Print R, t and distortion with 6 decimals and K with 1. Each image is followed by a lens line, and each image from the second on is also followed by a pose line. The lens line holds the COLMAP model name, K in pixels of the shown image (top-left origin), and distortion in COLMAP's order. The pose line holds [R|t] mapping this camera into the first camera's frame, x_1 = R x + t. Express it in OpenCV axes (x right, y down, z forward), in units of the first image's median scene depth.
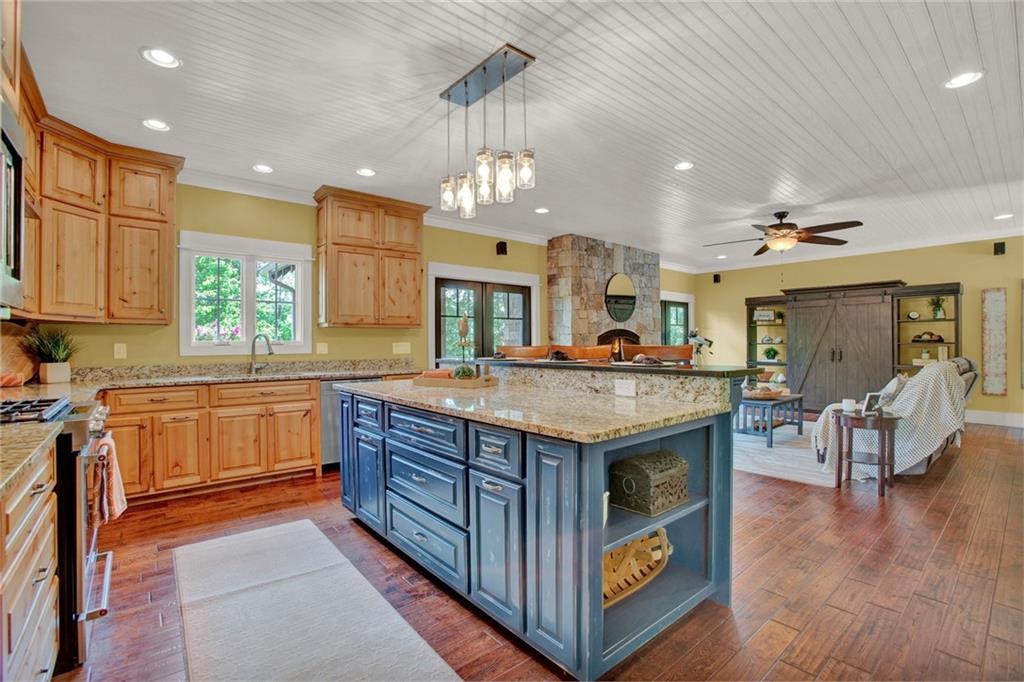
lens RADIAL K [[463.0, 0, 510.8], [0, 463.0, 335.9], [0, 0, 1]] dist [-0.024110, 0.008583]
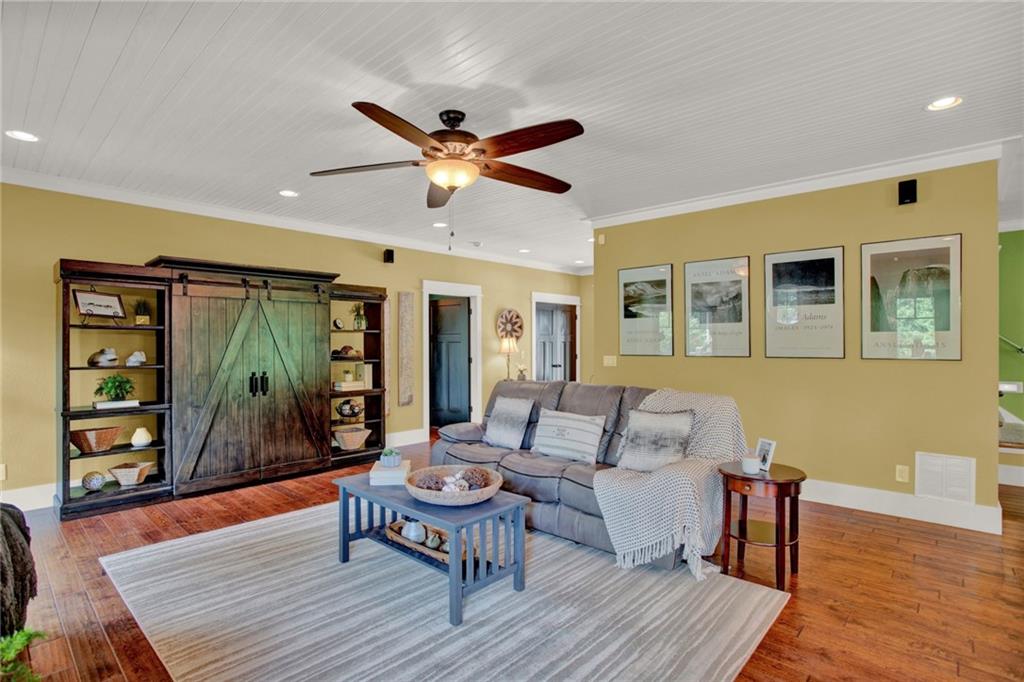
lens RADIAL K [[520.6, 0, 512.8], [0, 520.6, 340.5], [0, 0, 1]] dist [-0.031369, 0.016199]
pose [[-0.121411, 0.010098, 0.992551, 0.034572], [-0.013546, 0.999838, -0.011829, -0.015555], [-0.992510, -0.014881, -0.121254, 1.265910]]
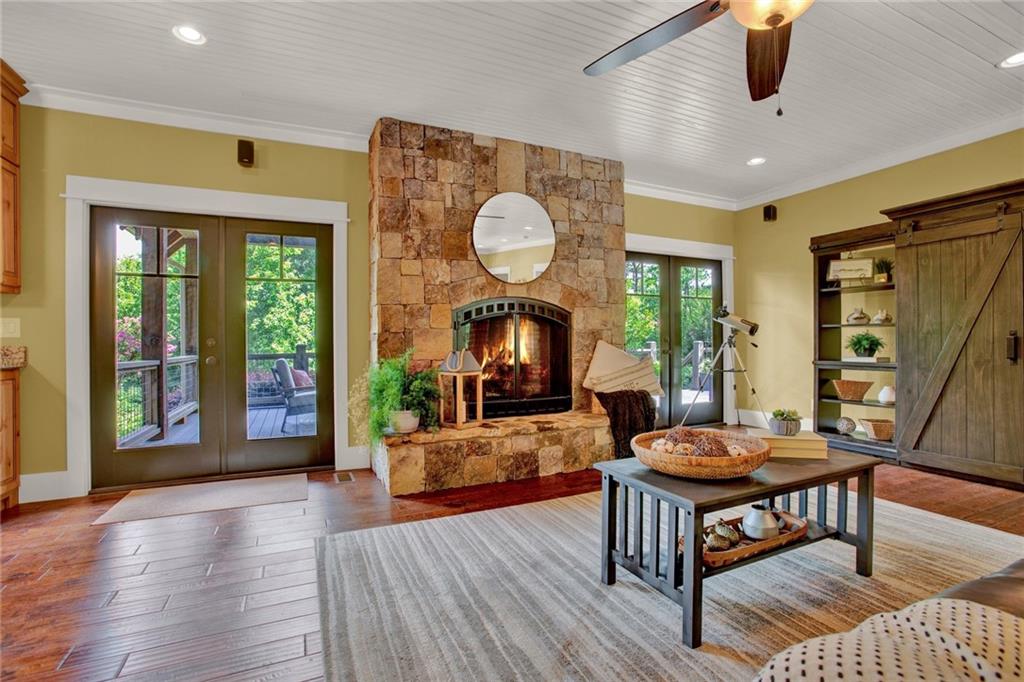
lens RADIAL K [[463.0, 0, 497.8], [0, 463.0, 338.5], [0, 0, 1]] dist [-0.024110, 0.008583]
pose [[0.957949, -0.003200, -0.286921, 0.626583], [0.004681, 0.999979, 0.004477, 0.050576], [0.286901, -0.005631, 0.957944, 0.805286]]
